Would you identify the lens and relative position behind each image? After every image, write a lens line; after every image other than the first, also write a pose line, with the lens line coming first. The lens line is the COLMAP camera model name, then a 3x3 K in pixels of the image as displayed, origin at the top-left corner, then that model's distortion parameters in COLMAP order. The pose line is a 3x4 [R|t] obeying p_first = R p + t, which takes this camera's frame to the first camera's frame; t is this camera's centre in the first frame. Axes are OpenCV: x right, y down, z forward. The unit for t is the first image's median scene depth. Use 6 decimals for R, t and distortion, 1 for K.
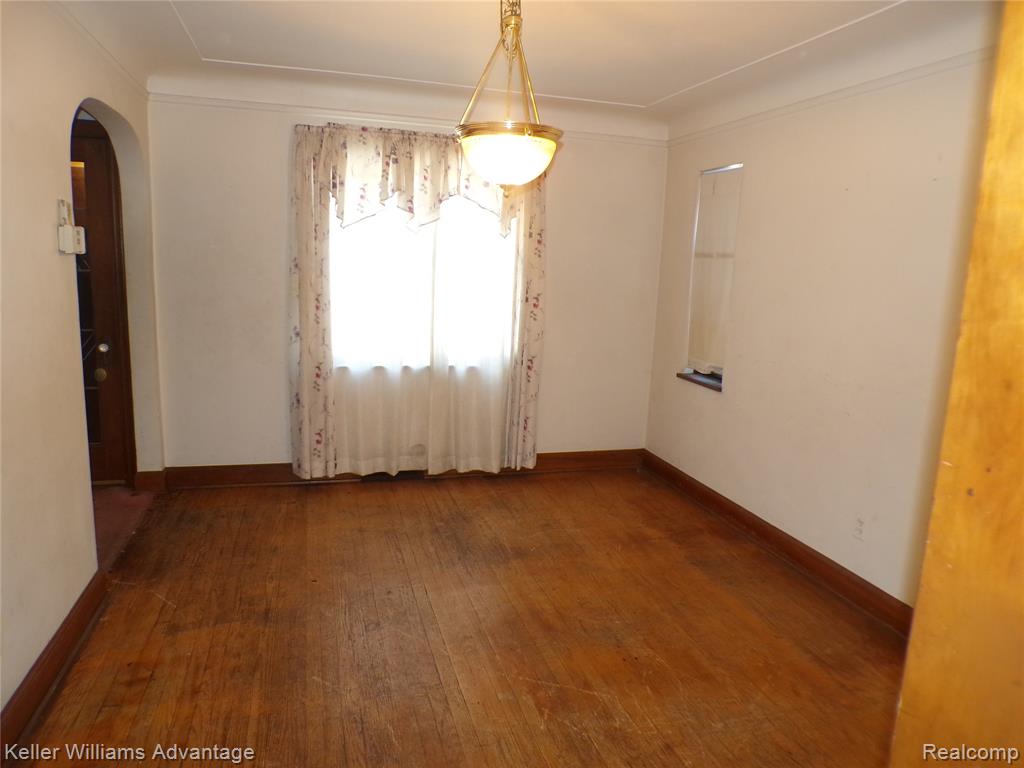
lens RADIAL K [[690.2, 0, 513.9], [0, 690.2, 381.2], [0, 0, 1]] dist [-0.044467, 0.025468]
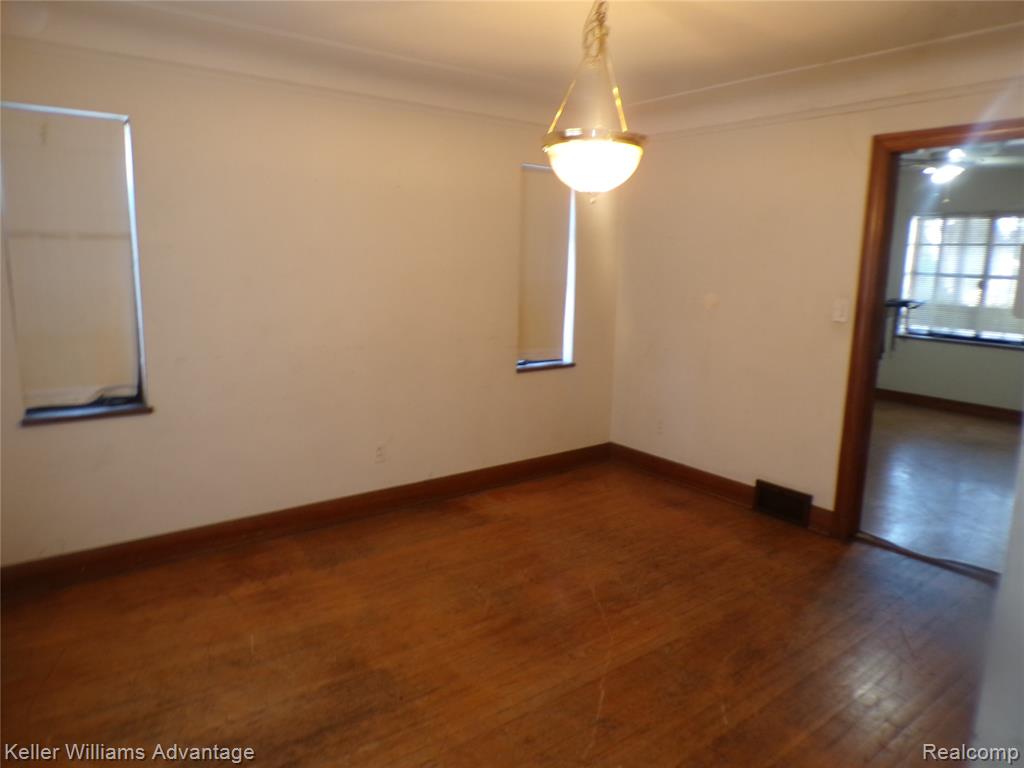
lens RADIAL K [[690.2, 0, 513.9], [0, 690.2, 381.2], [0, 0, 1]] dist [-0.044467, 0.025468]
pose [[-0.366924, -0.211945, 0.905785, -0.620994], [0.127417, 0.953072, 0.274625, -0.203273], [-0.921483, 0.216179, -0.322700, 0.978040]]
